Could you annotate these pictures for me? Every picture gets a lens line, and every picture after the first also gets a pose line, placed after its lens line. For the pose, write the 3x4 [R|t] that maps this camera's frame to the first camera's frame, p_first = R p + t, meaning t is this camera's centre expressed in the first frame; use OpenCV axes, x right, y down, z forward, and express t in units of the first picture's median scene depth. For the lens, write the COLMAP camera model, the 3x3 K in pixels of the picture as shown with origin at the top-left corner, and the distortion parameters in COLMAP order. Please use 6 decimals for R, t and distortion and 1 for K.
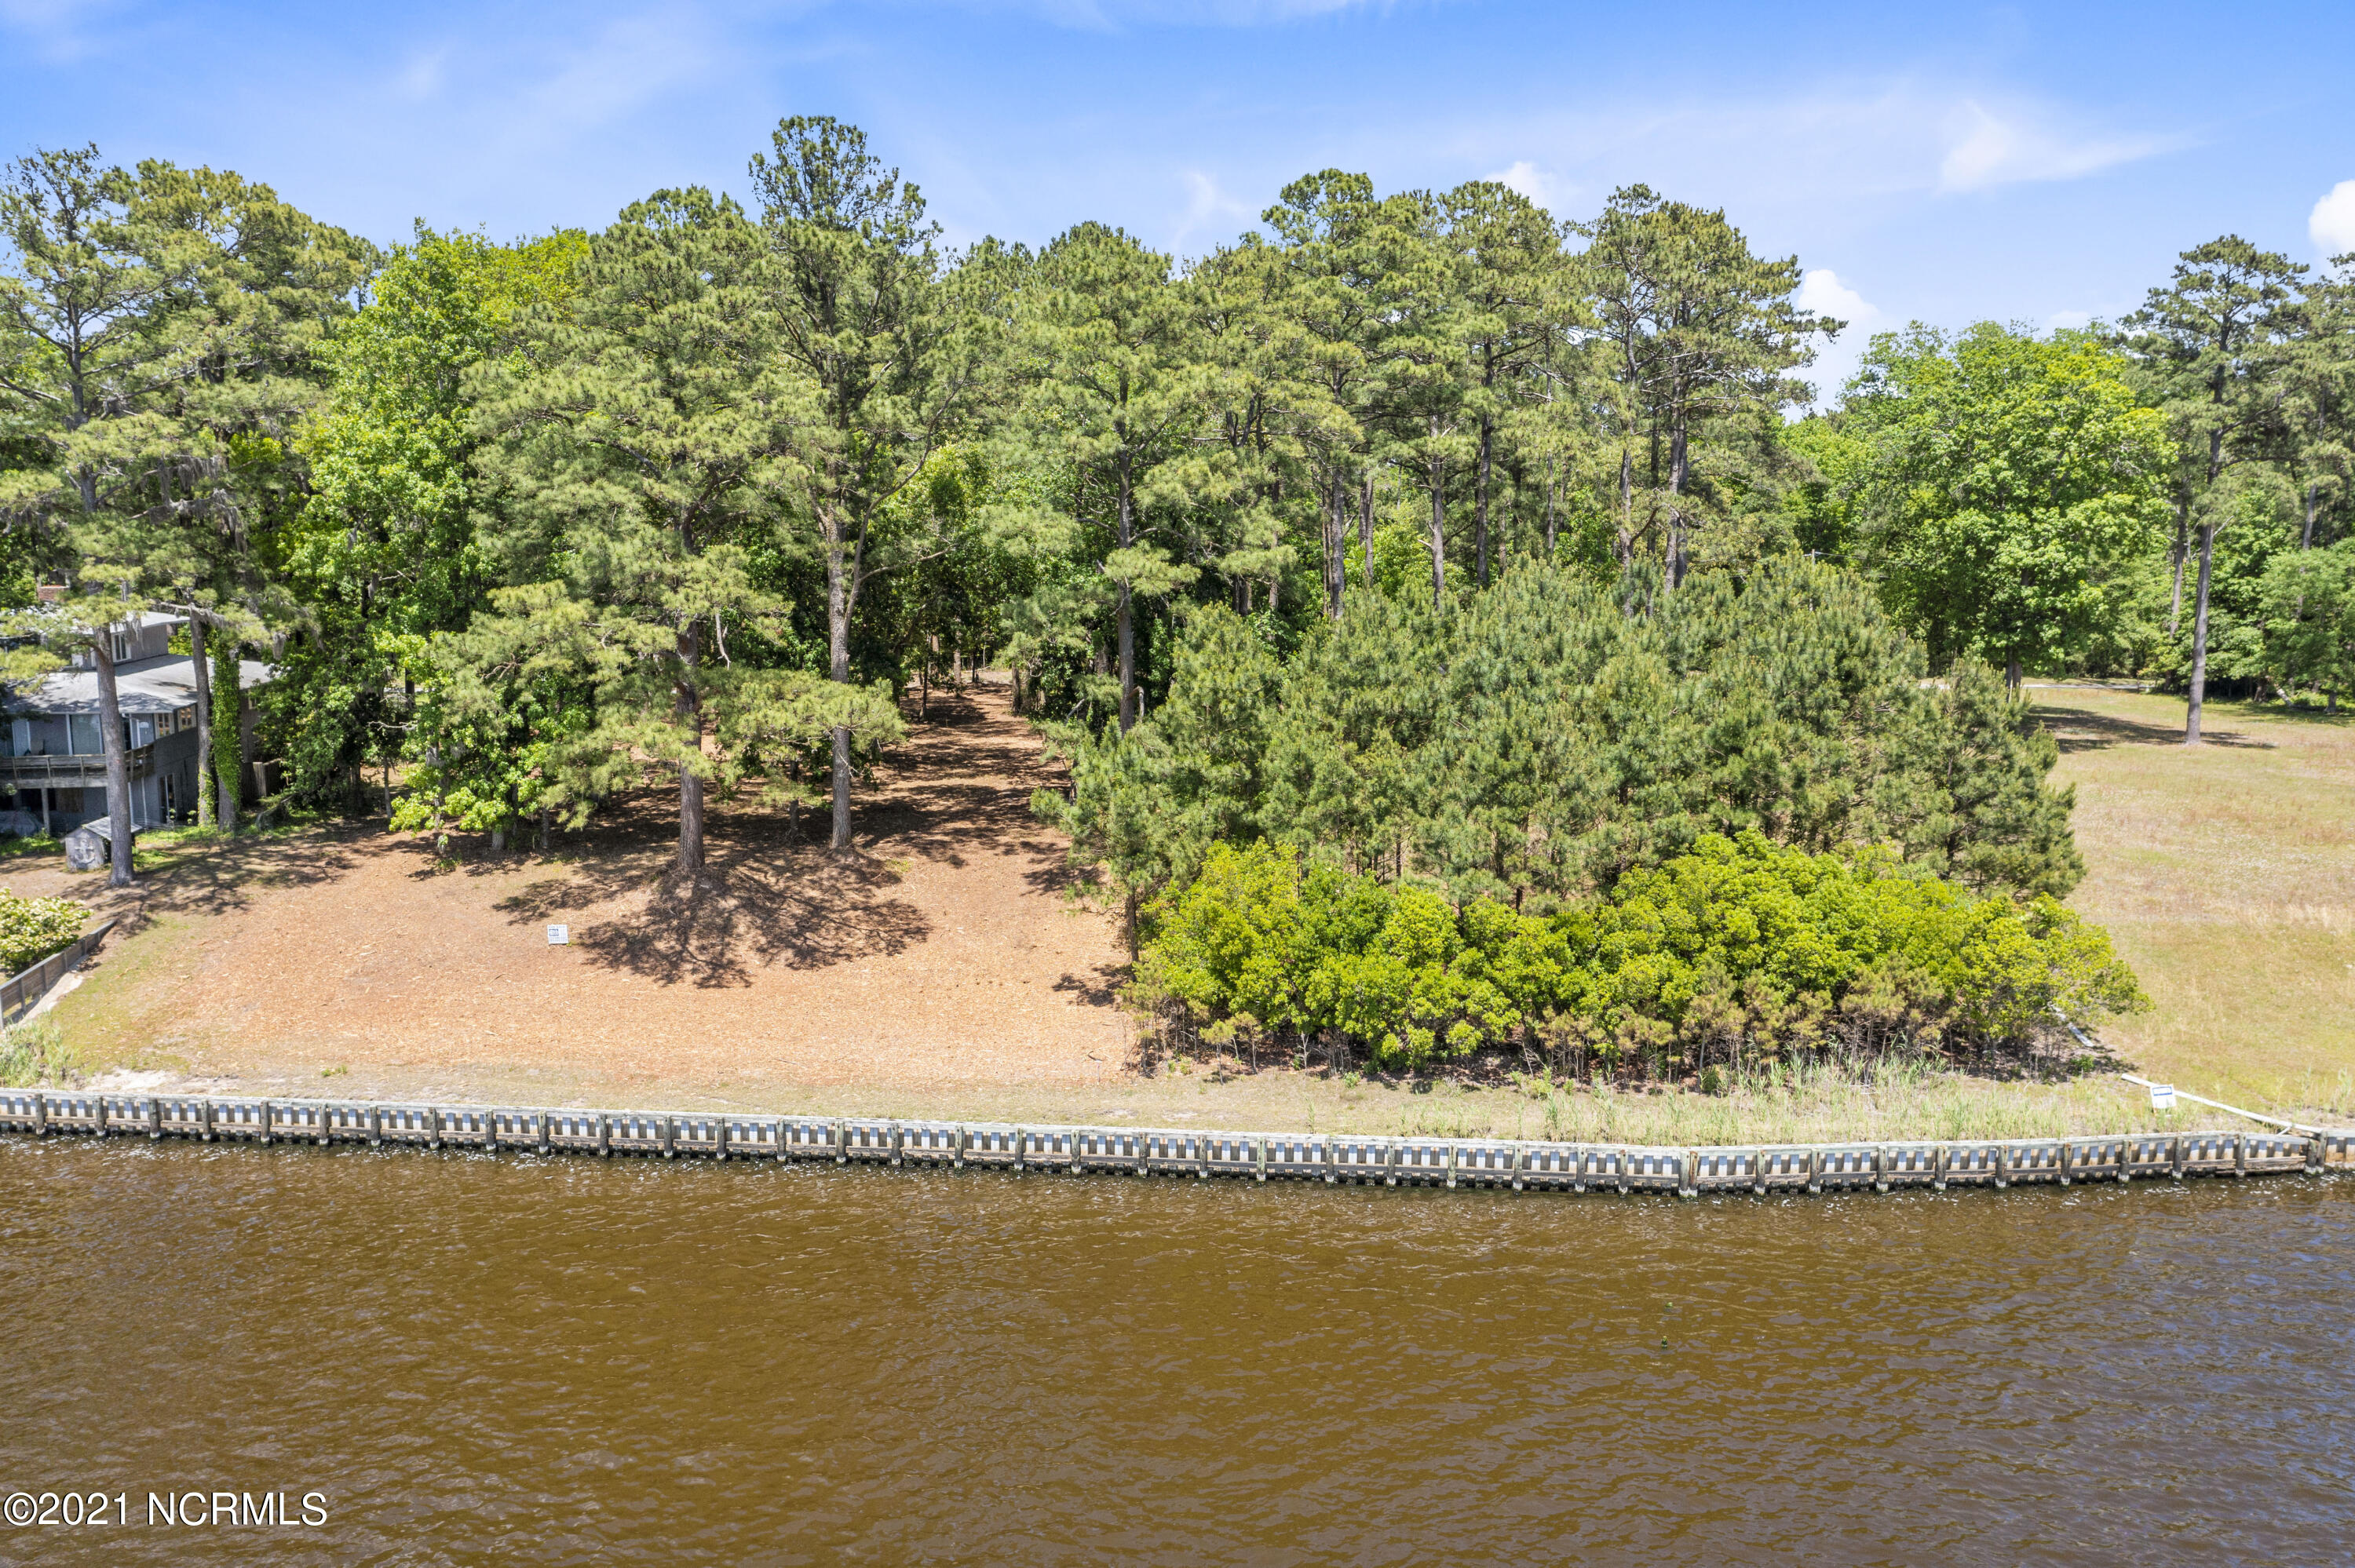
lens RADIAL K [[1862.7, 0, 1177.5], [0, 1862.7, 784.0], [0, 0, 1]] dist [0.000100, 0.003575]
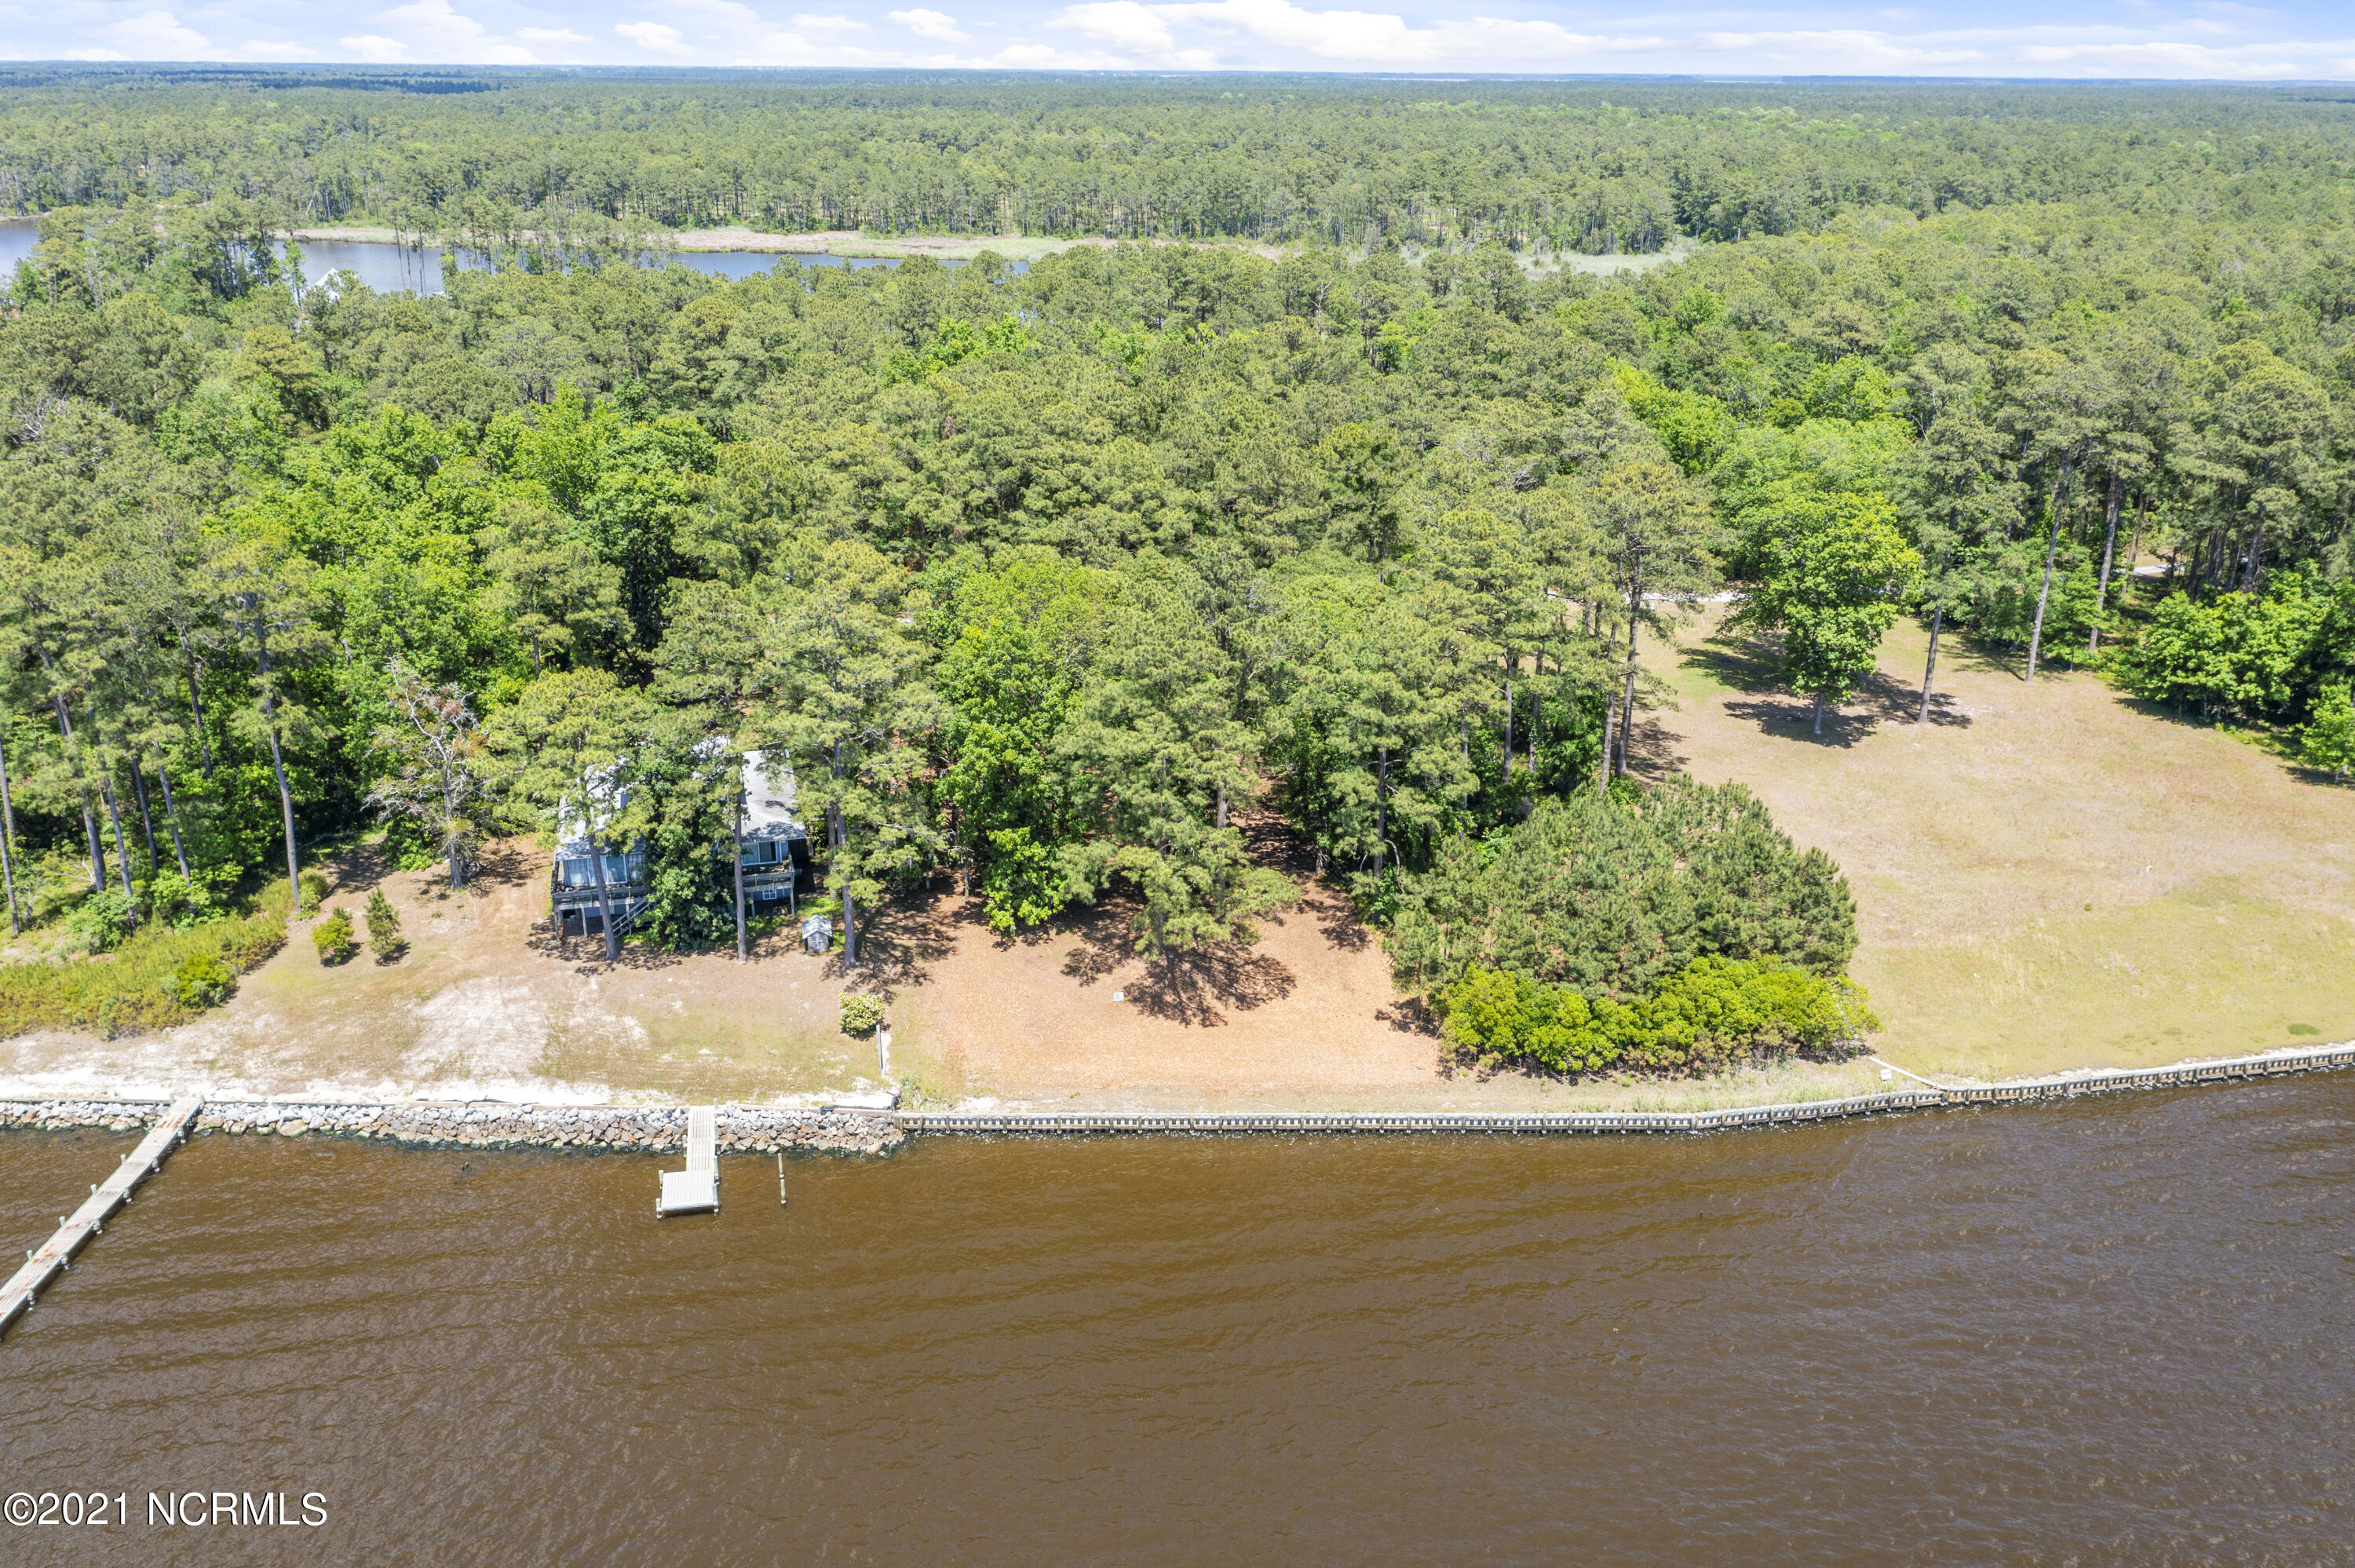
lens RADIAL K [[1862.7, 0, 1177.5], [0, 1862.7, 784.0], [0, 0, 1]] dist [0.000100, 0.003575]
pose [[0.993183, -0.035151, 0.111141, -0.573954], [0.011260, 0.977921, 0.208670, -0.655514], [-0.116022, -0.205996, 0.971650, -1.043008]]
